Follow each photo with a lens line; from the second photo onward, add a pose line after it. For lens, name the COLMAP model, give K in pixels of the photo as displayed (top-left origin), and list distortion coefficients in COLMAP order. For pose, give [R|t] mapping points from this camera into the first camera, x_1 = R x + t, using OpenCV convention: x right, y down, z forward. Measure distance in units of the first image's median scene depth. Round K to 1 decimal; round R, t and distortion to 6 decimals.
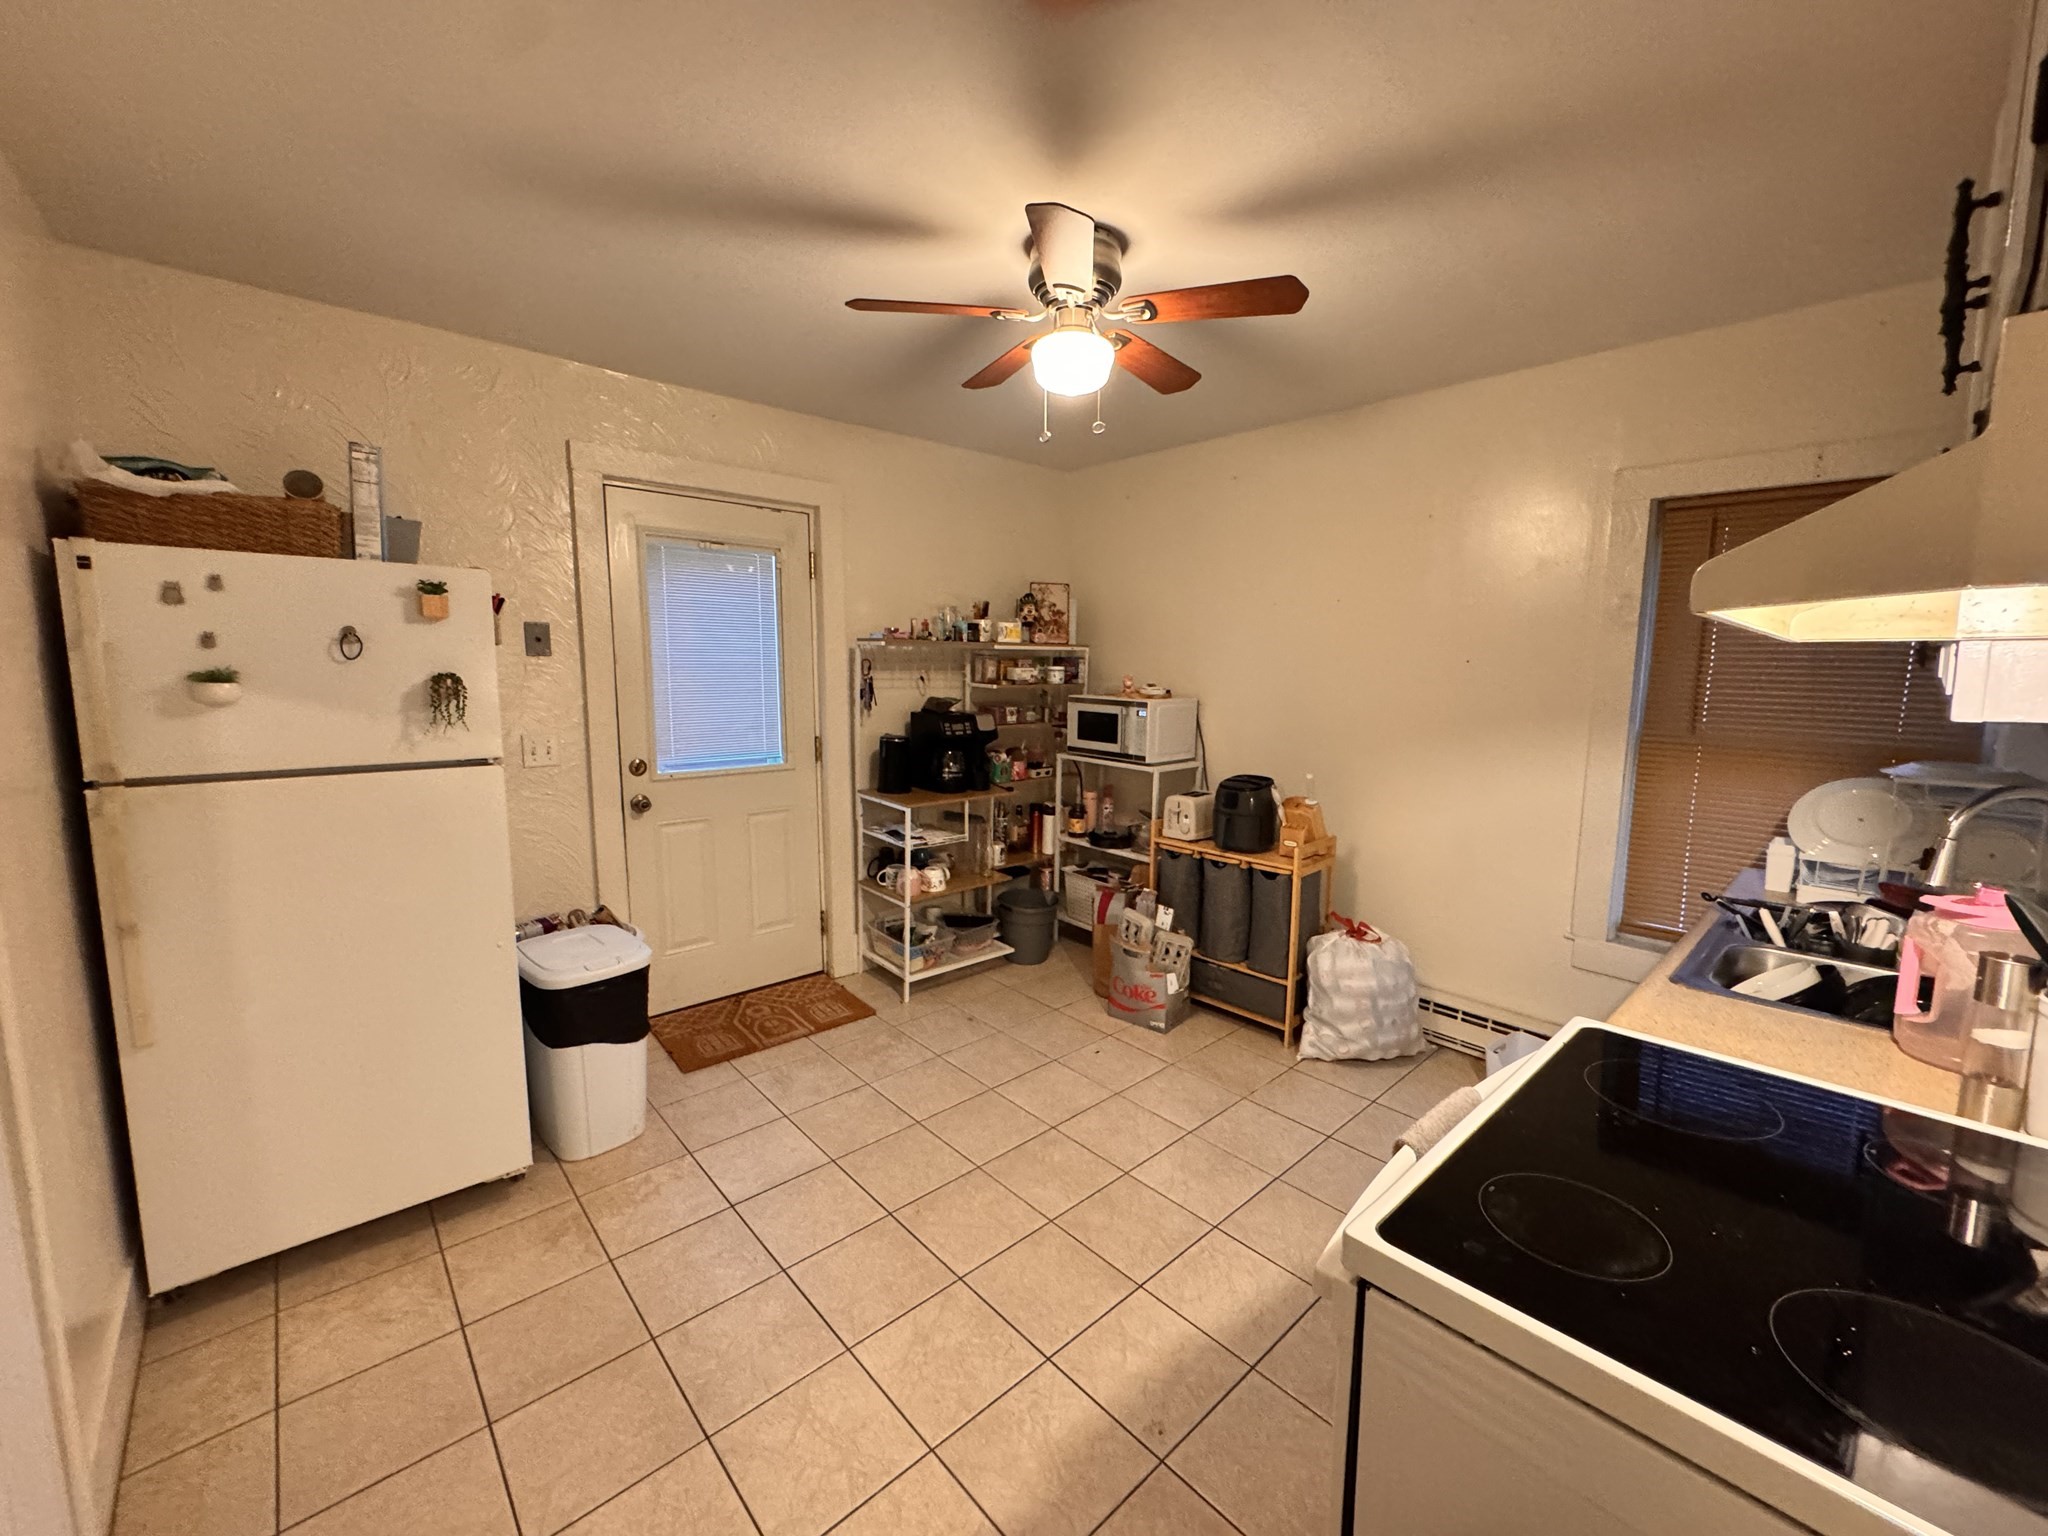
lens RADIAL K [[818.1, 0, 1033.7], [0, 818.1, 759.7], [0, 0, 1]] dist [0.000261, -0.000072]
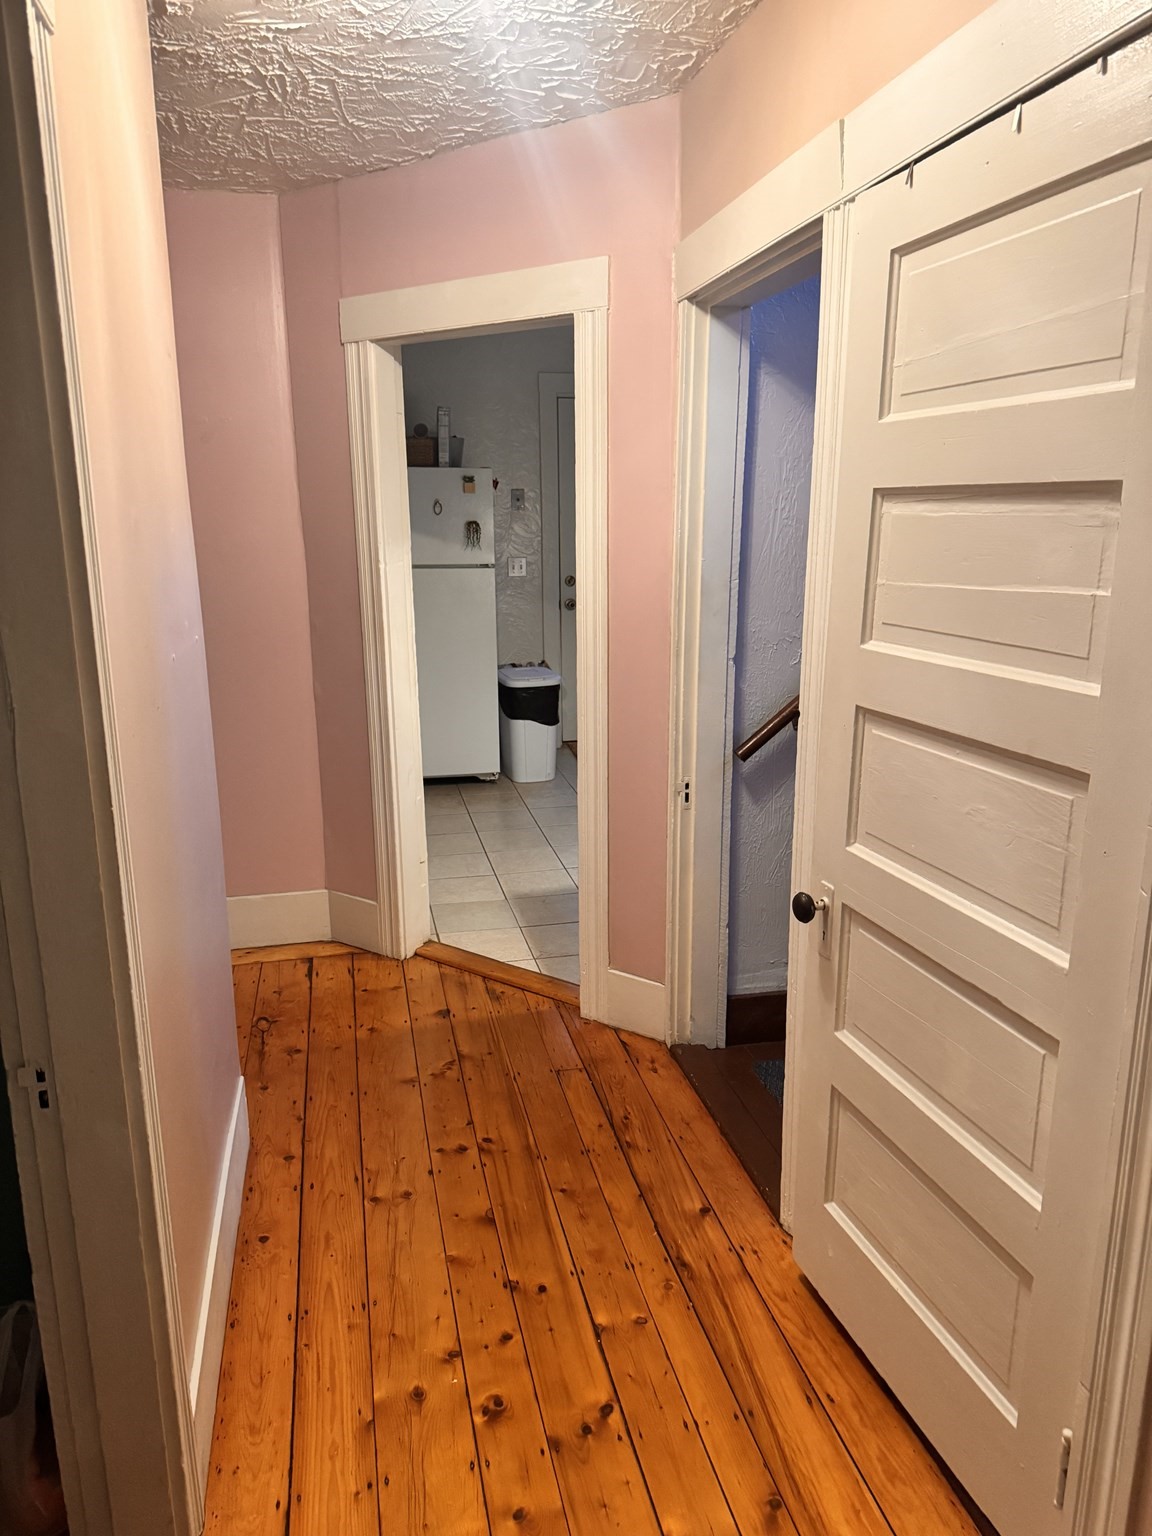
lens RADIAL K [[1092.9, 0, 574.7], [0, 1092.9, 772.5], [0, 0, 1]] dist [0.009109, 0.000394]
pose [[0.861672, 0.115237, -0.494209, 0.834611], [-0.048285, 0.988075, 0.146206, 0.092541], [0.505164, -0.102119, 0.856960, -1.153359]]
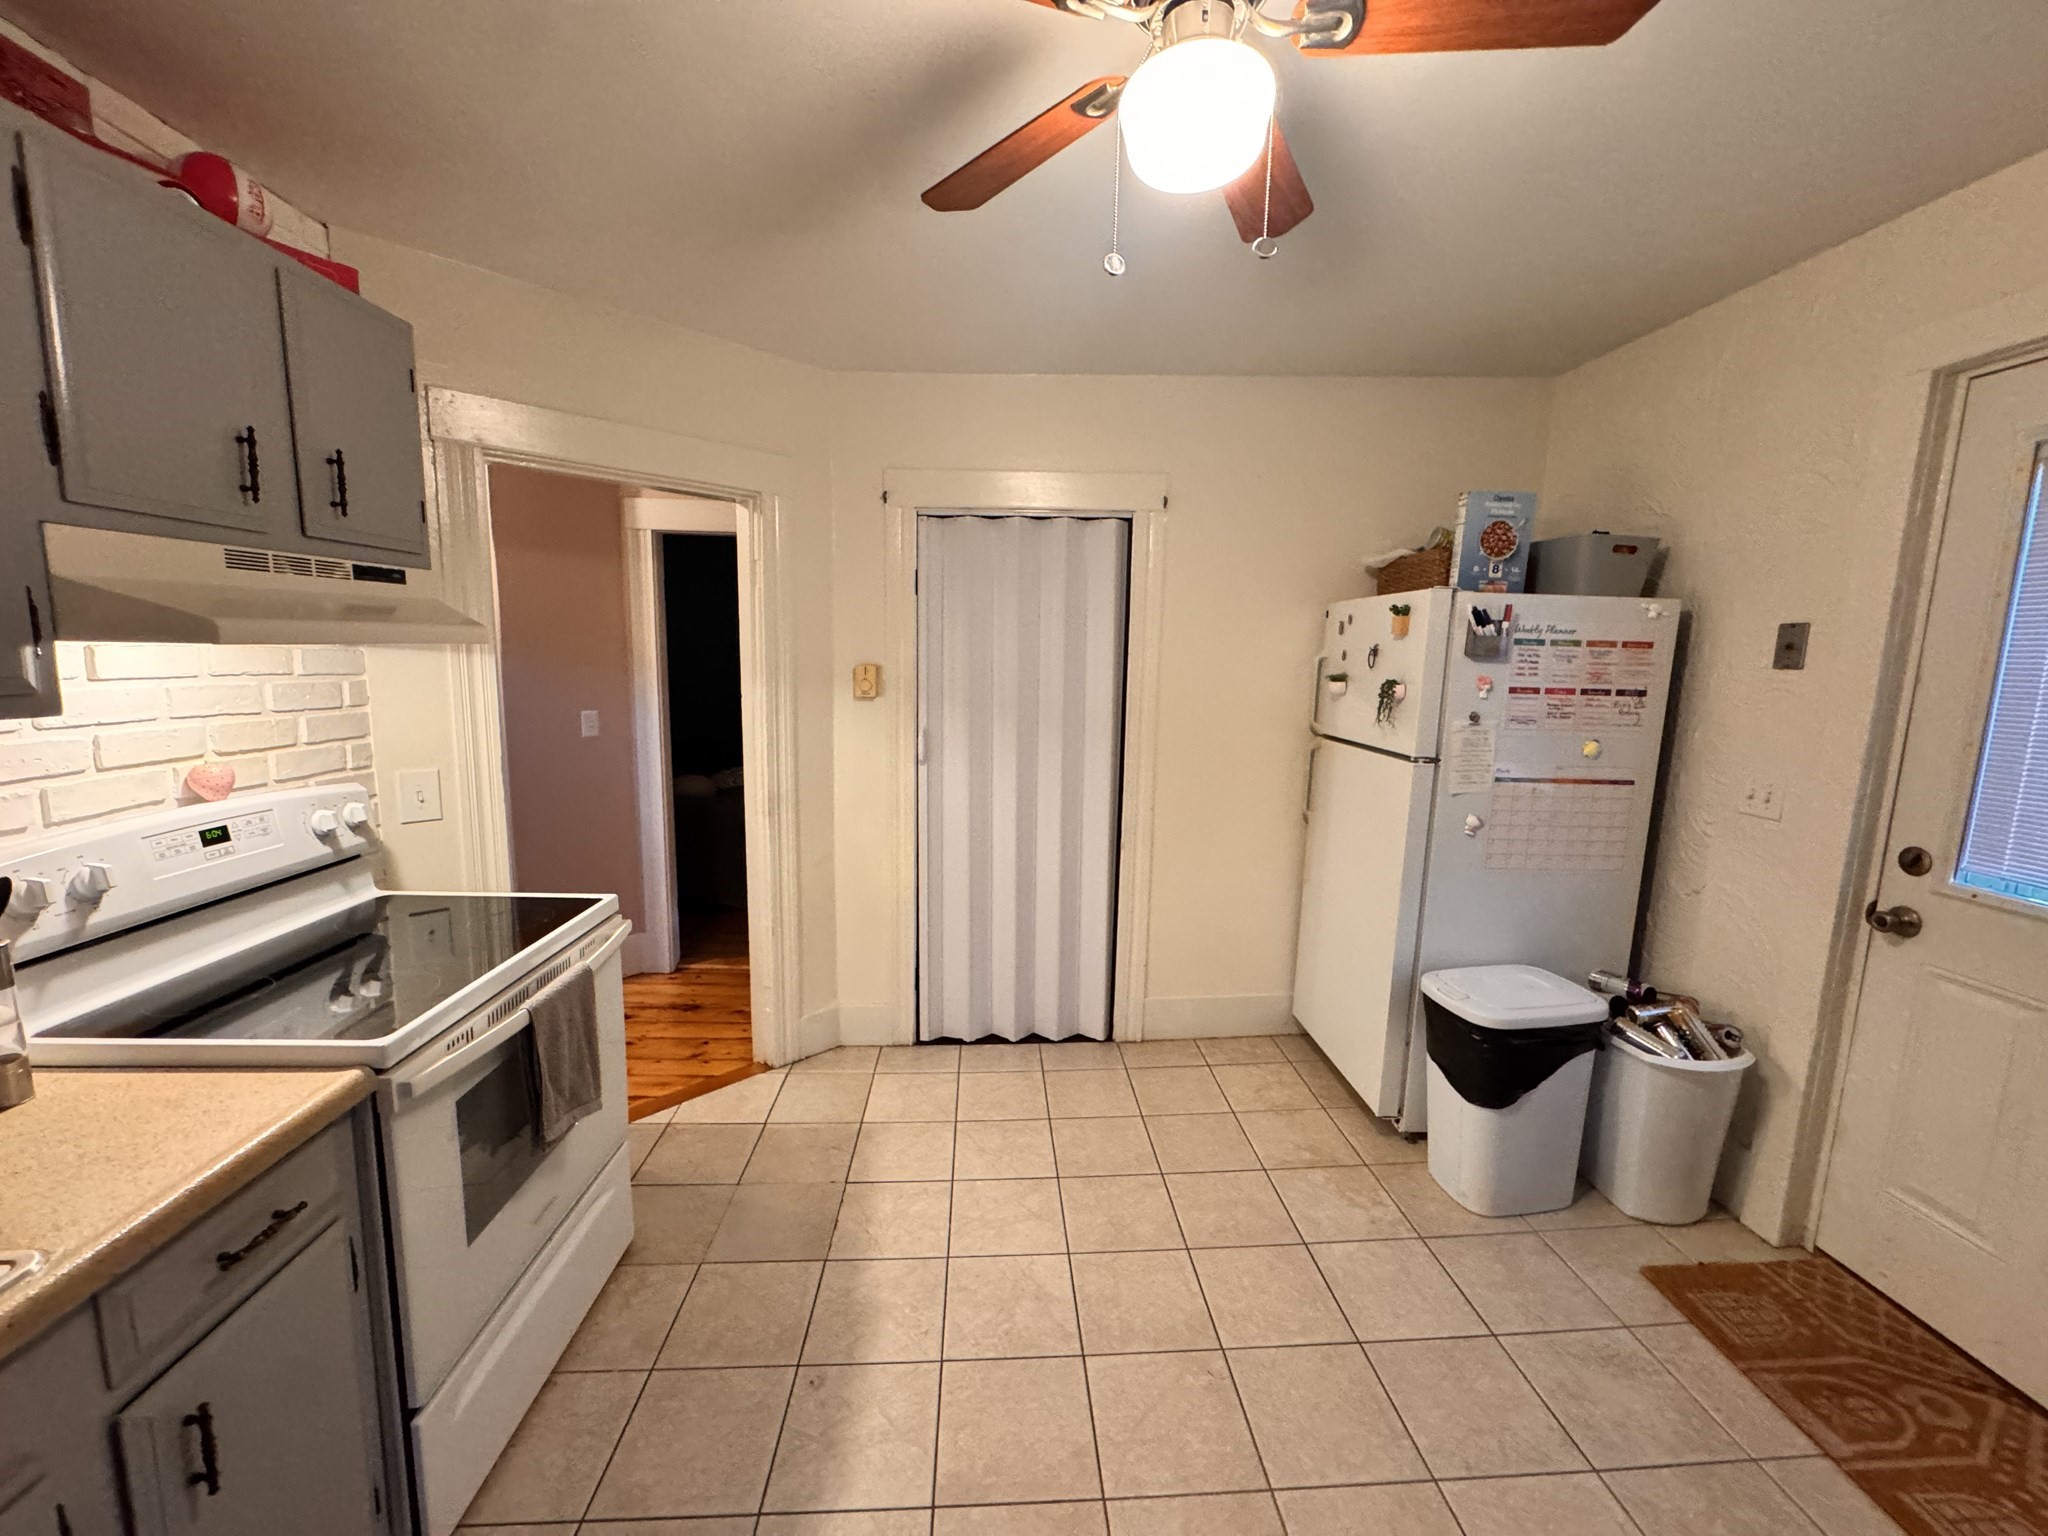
lens RADIAL K [[818.1, 0, 1022.6], [0, 818.1, 768.4], [0, 0, 1]] dist [0.000261, -0.000072]
pose [[-0.643513, 0.092641, -0.759808, 0.495892], [-0.104718, 0.972660, 0.207284, -0.148322], [0.758238, 0.212955, -0.616218, 1.173134]]
